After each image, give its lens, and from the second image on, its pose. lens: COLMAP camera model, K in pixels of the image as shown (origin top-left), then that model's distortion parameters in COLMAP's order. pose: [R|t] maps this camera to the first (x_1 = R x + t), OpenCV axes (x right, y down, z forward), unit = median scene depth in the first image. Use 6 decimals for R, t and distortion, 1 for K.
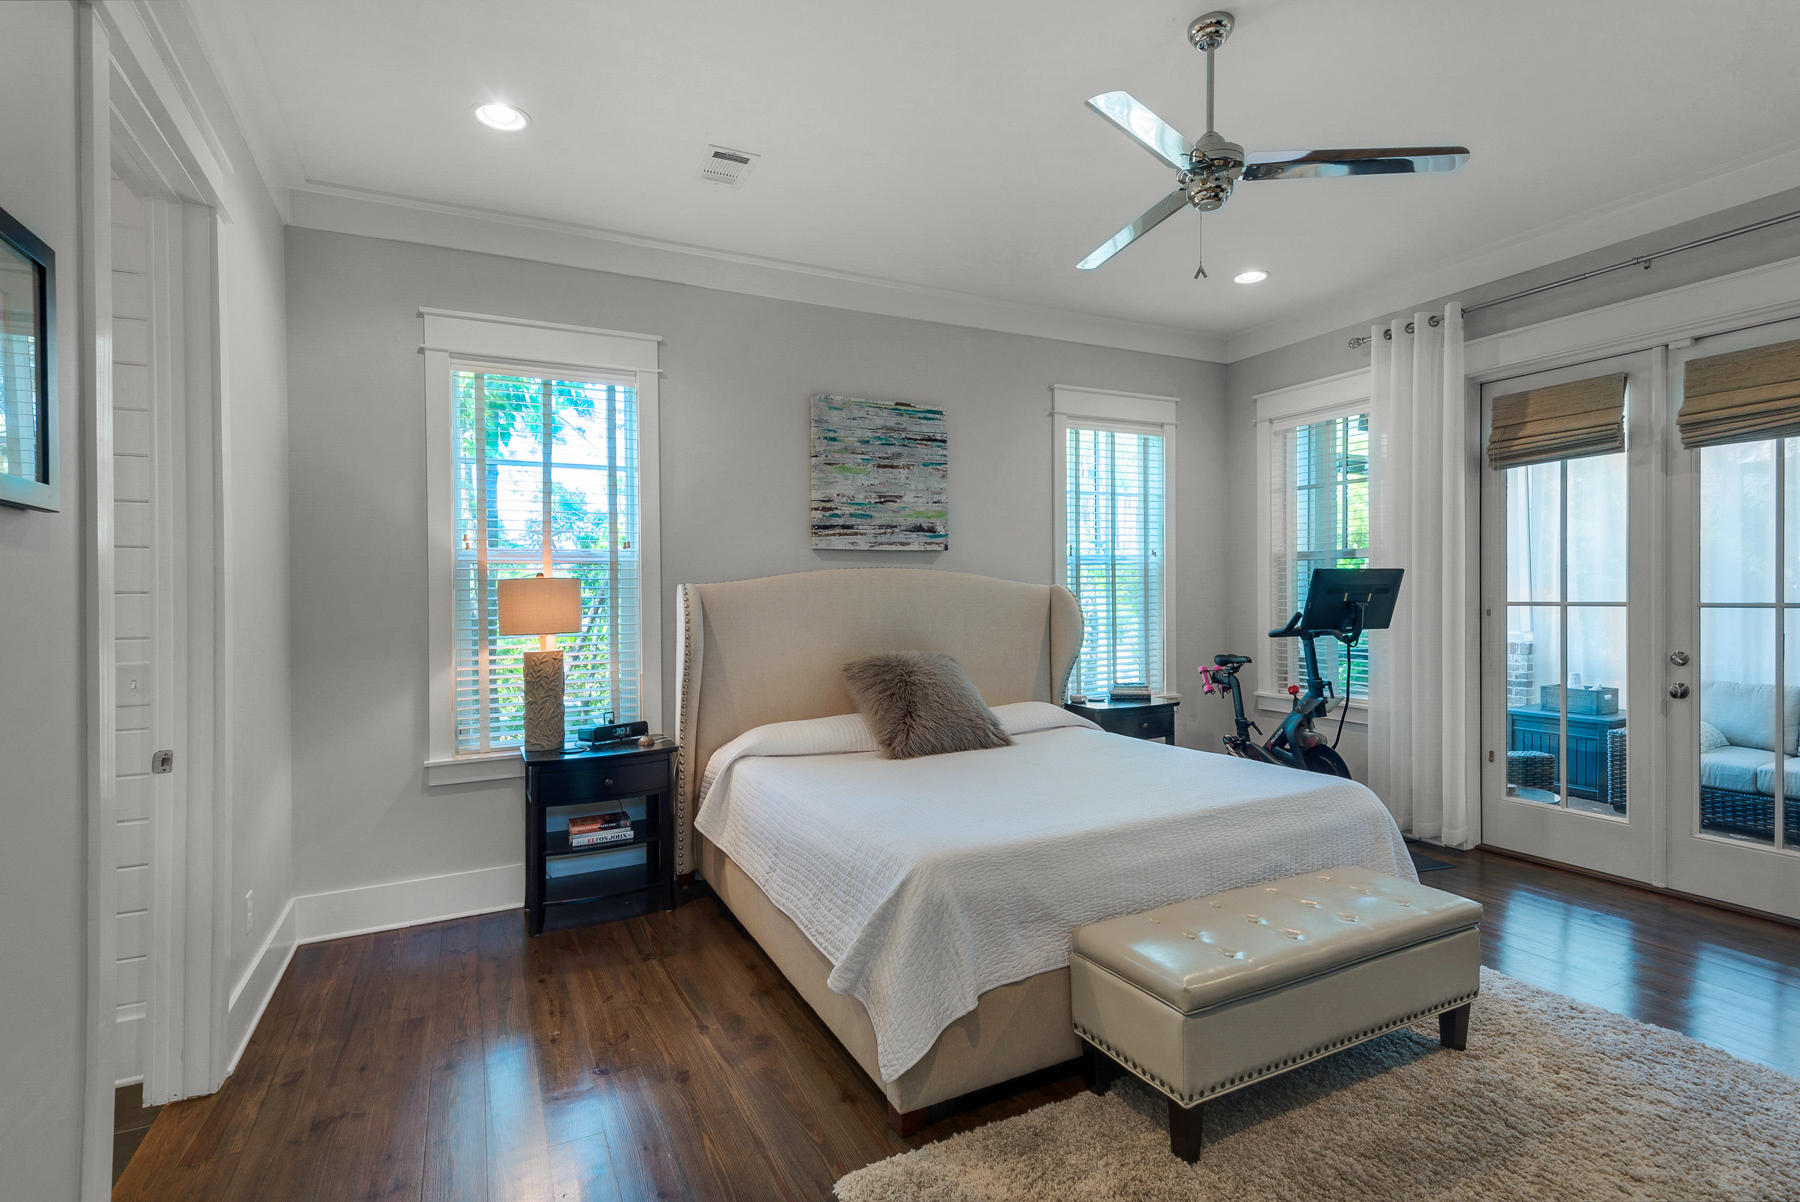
lens RADIAL K [[863.9, 0, 900.0], [0, 863.9, 601.0], [0, 0, 1]] dist [0.005037, -0.000150]
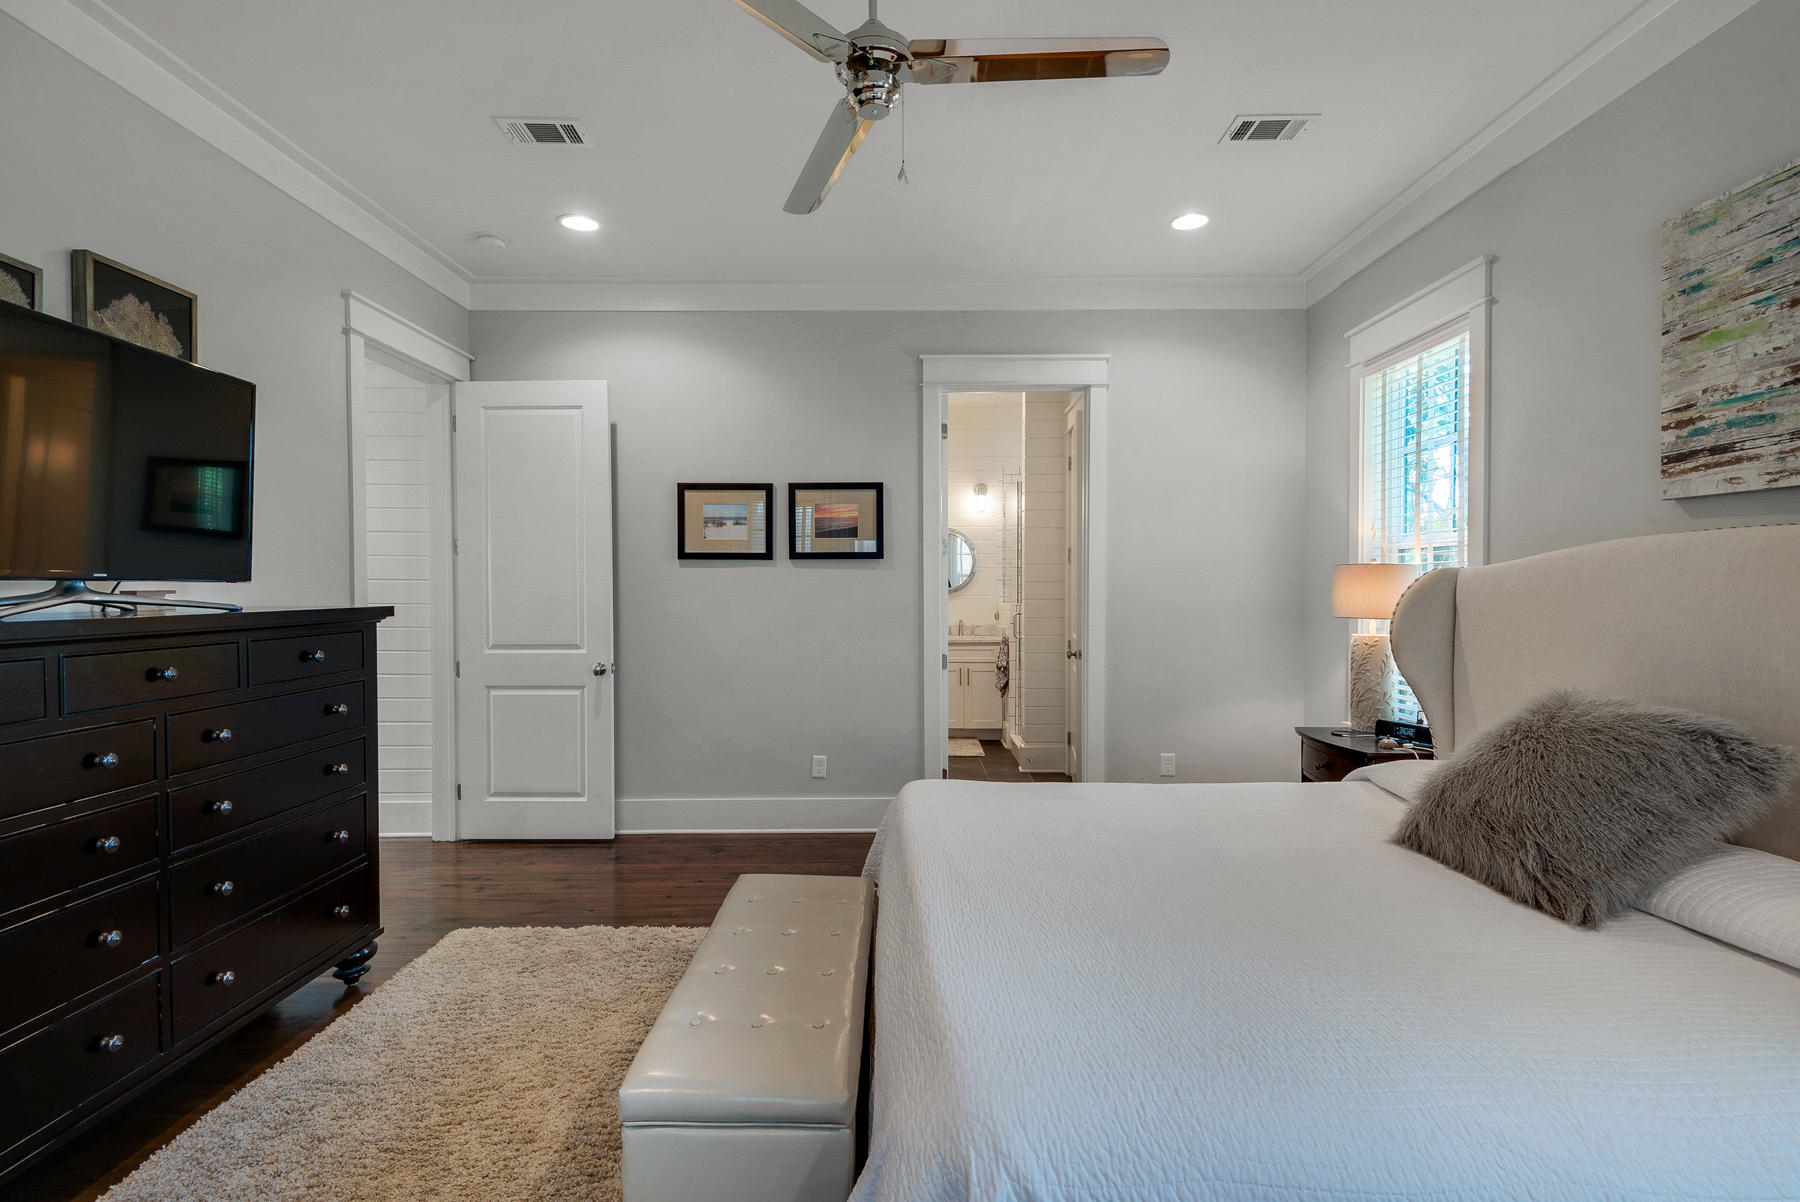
lens RADIAL K [[863.9, 0, 900.0], [0, 863.9, 601.0], [0, 0, 1]] dist [0.005037, -0.000150]
pose [[-0.451648, 0.029594, -0.891705, 0.619759], [-0.006044, 0.999325, 0.036227, -0.011926], [0.892176, 0.021752, -0.451164, 0.804740]]
